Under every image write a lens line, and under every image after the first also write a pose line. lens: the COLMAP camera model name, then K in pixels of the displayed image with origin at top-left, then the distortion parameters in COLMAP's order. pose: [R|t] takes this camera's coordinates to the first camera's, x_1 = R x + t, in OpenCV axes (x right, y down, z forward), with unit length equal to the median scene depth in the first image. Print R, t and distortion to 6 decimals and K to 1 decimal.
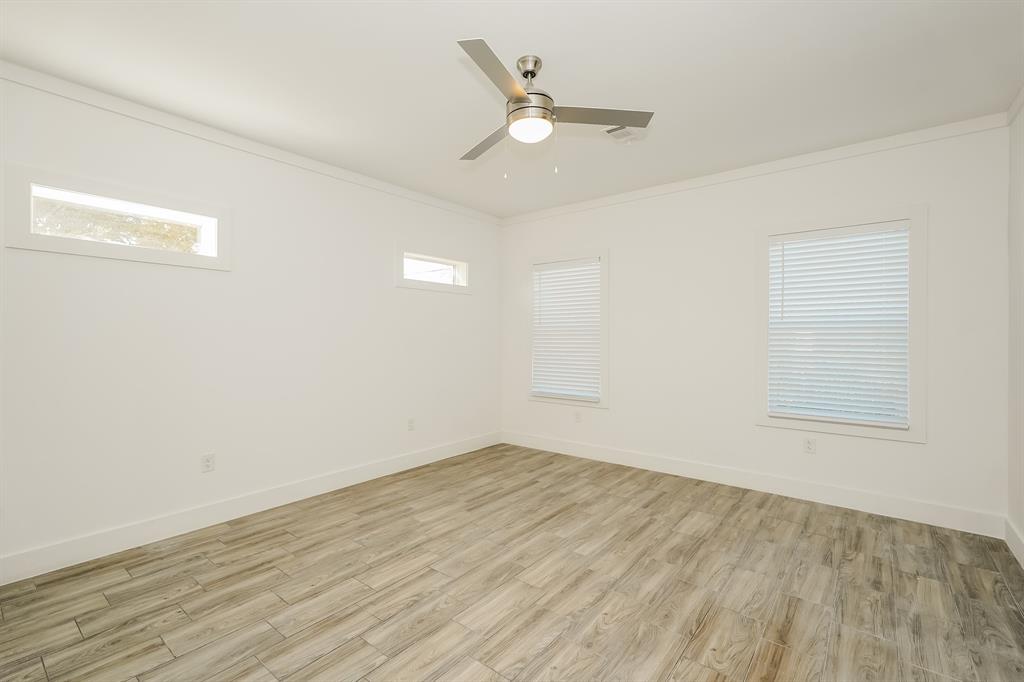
lens RADIAL K [[455.1, 0, 514.7], [0, 455.1, 335.6], [0, 0, 1]] dist [0.000994, 0.000696]
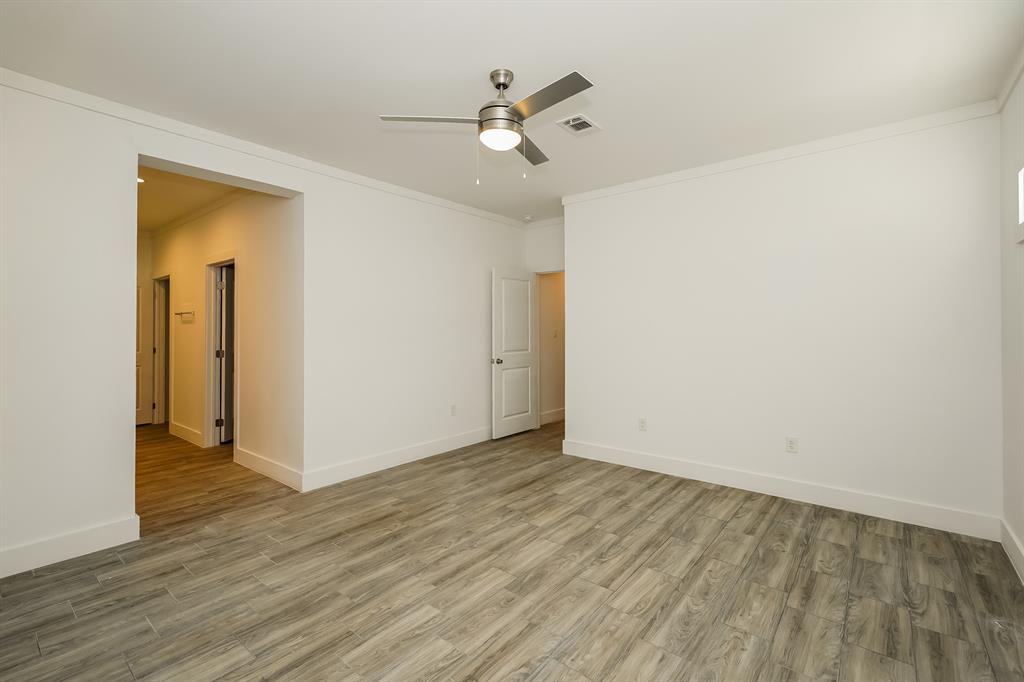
lens RADIAL K [[455.1, 0, 514.7], [0, 455.1, 335.6], [0, 0, 1]] dist [0.000994, 0.000696]
pose [[-0.999969, 0.002759, 0.007390, -0.005072], [0.002853, 0.999915, 0.012705, -0.005433], [-0.007355, 0.012726, -0.999892, 2.049259]]
